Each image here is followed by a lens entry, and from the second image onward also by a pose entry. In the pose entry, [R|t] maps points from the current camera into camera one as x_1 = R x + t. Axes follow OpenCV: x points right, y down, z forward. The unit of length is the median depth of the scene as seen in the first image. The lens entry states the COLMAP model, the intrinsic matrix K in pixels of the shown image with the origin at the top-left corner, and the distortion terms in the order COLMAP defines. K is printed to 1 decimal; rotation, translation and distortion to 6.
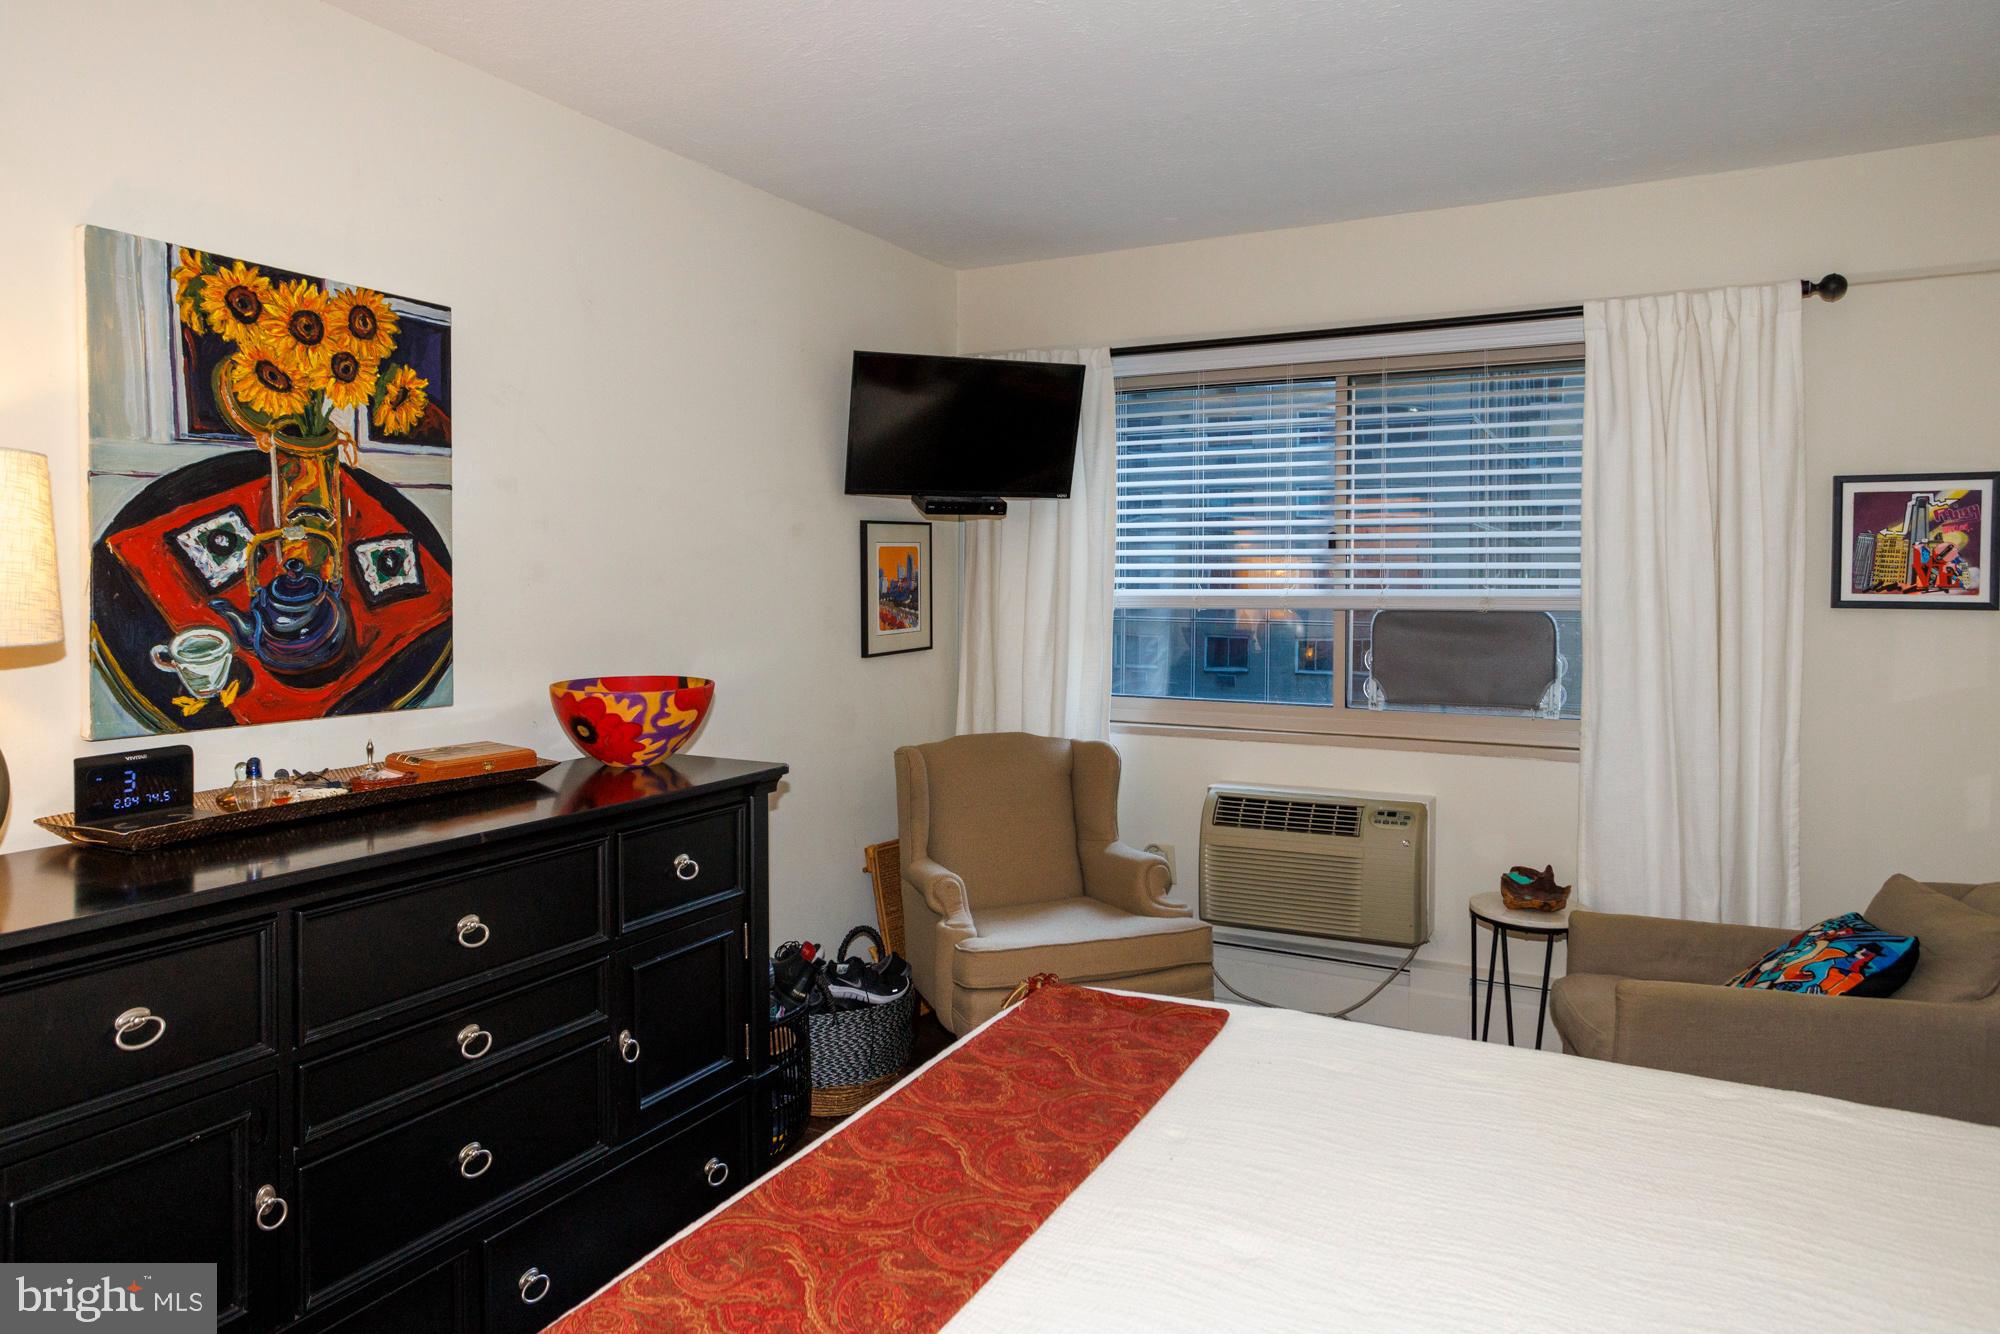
lens RADIAL K [[1219.7, 0, 1001.5], [0, 1219.7, 608.4], [0, 0, 1]] dist [-0.002111, -0.000780]
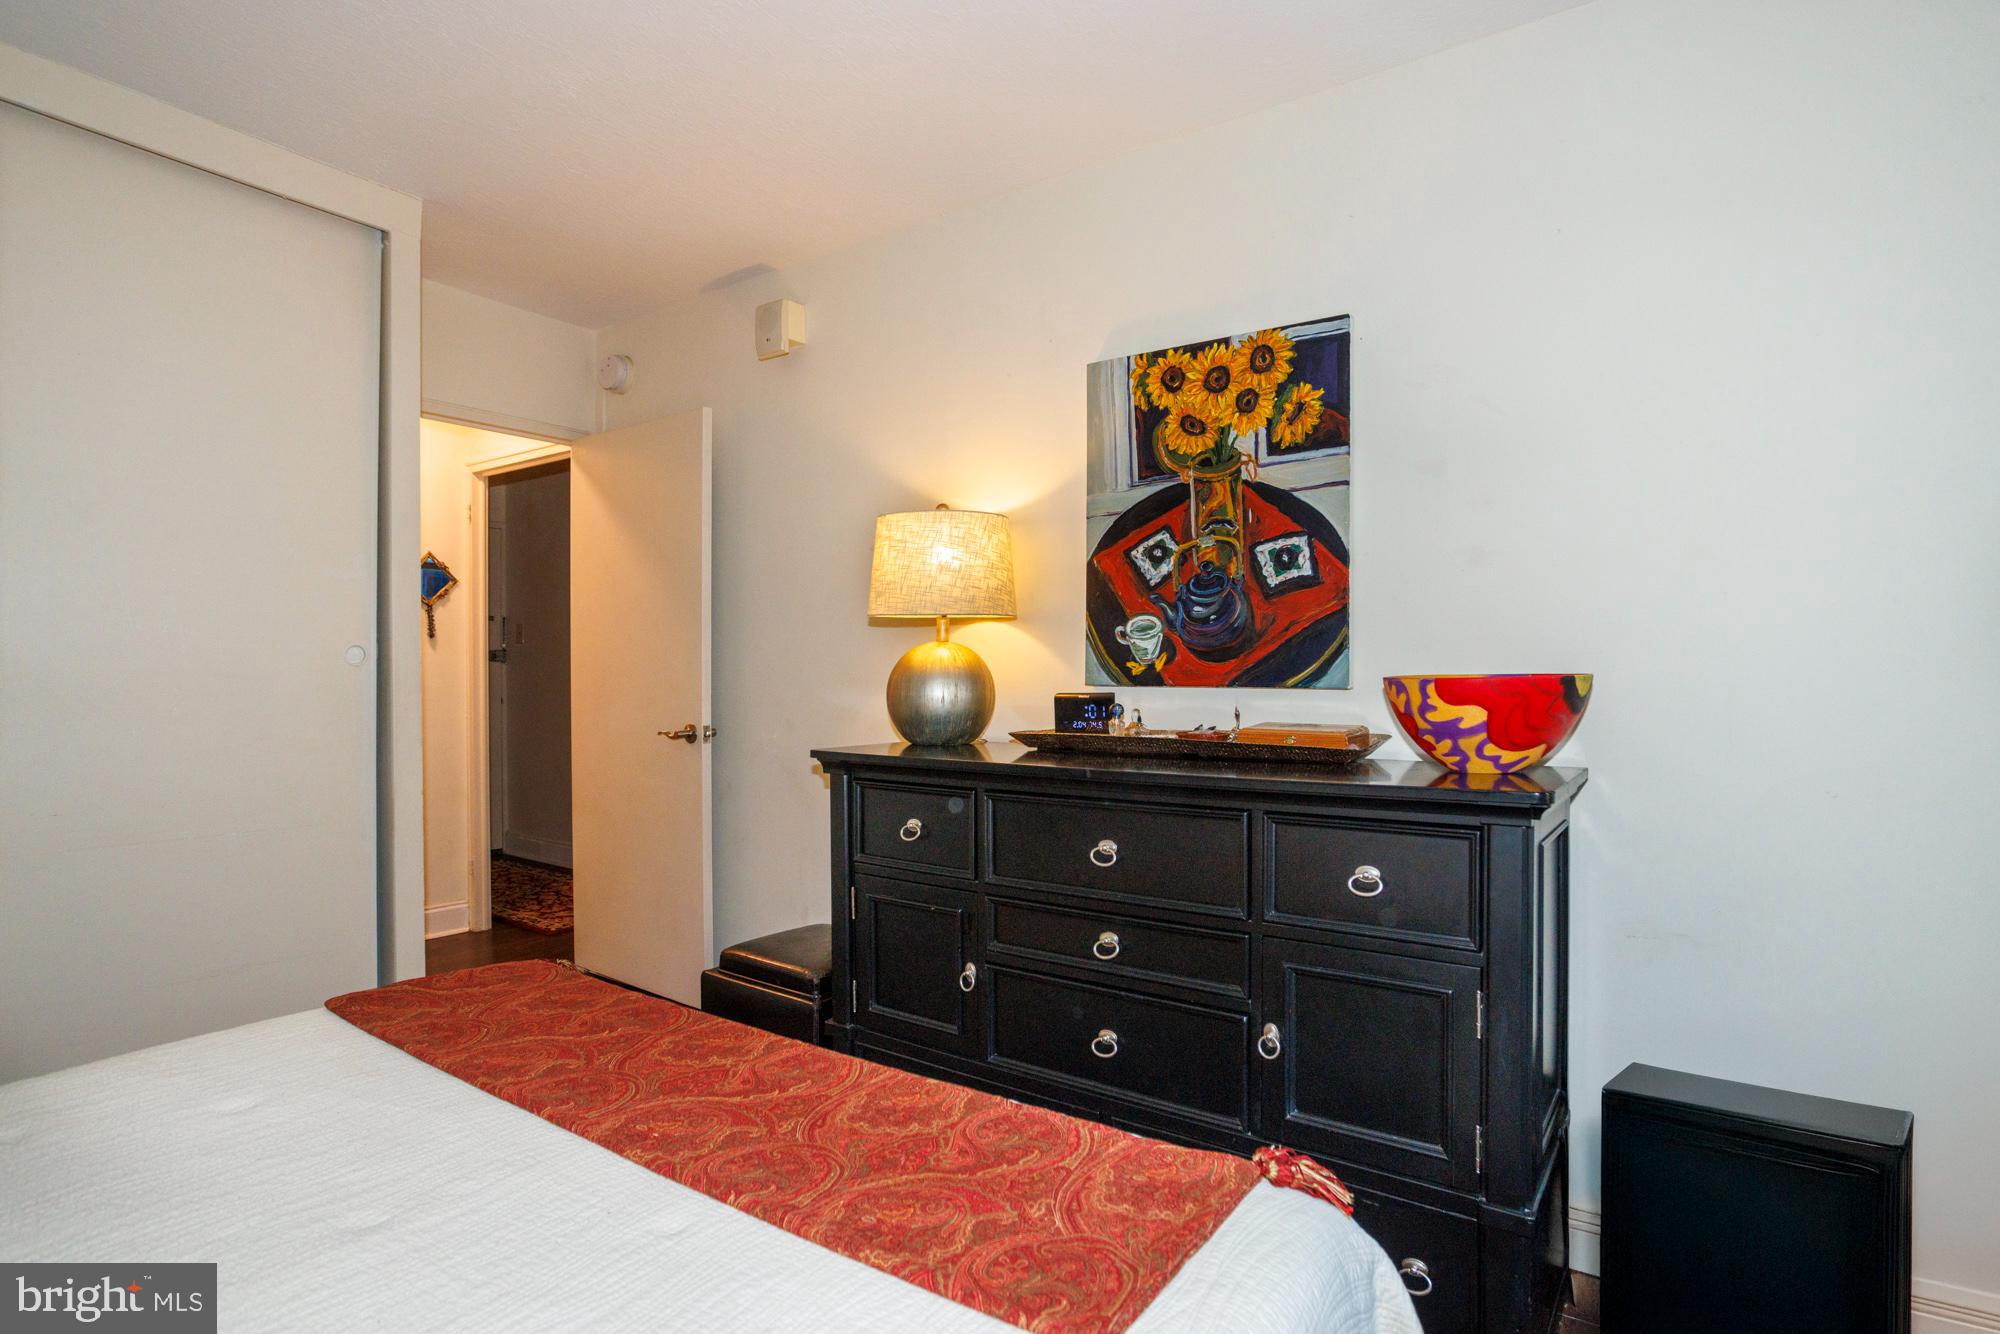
lens RADIAL K [[1002.0, 0, 1002.0], [0, 1002.0, 673.6], [0, 0, 1]] dist [-0.041923, -0.000029]
pose [[-0.109227, 0.001785, -0.994015, 0.484114], [-0.023451, 0.999715, 0.004372, 0.076738], [0.993740, 0.023788, -0.109154, 0.881163]]
